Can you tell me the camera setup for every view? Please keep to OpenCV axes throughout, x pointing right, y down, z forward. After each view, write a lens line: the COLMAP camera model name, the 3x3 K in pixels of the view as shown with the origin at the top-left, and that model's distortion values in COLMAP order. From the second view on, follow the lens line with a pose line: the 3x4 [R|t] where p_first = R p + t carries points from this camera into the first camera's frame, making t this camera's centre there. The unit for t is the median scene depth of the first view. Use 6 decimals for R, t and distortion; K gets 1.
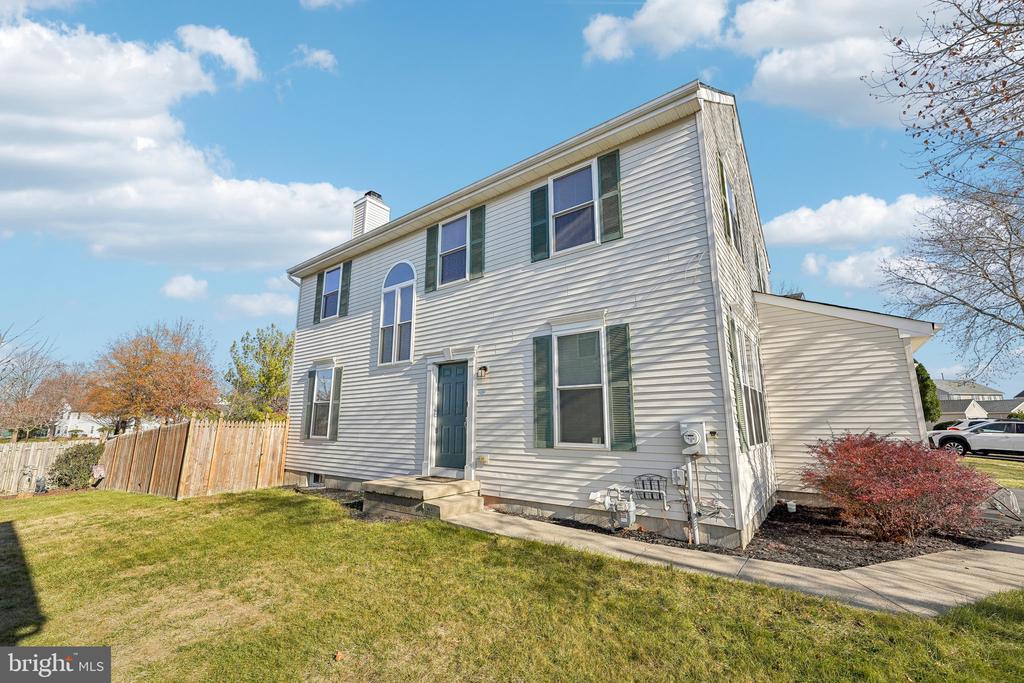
lens RADIAL K [[425.8, 0, 515.8], [0, 425.8, 340.7], [0, 0, 1]] dist [-0.003028, -0.001436]
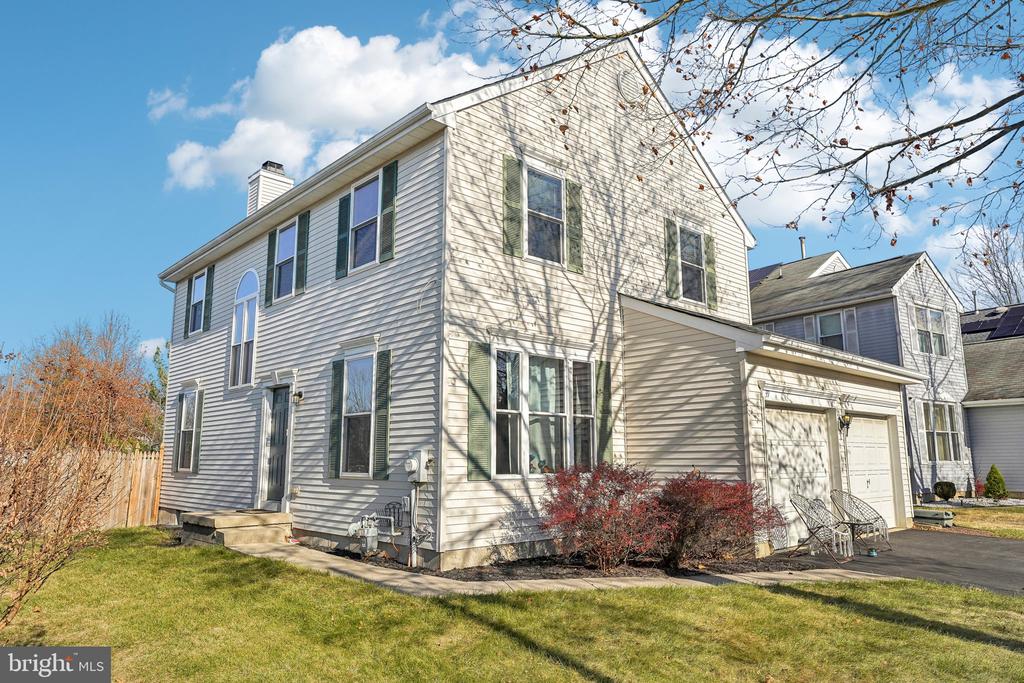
lens RADIAL K [[698.5, 0, 508.7], [0, 698.5, 339.7], [0, 0, 1]] dist [0.011123, -0.000672]
pose [[0.983330, -0.030961, -0.179175, 0.653155], [0.035782, 0.999078, 0.023736, -0.073853], [0.178275, -0.029752, 0.983531, -0.418017]]
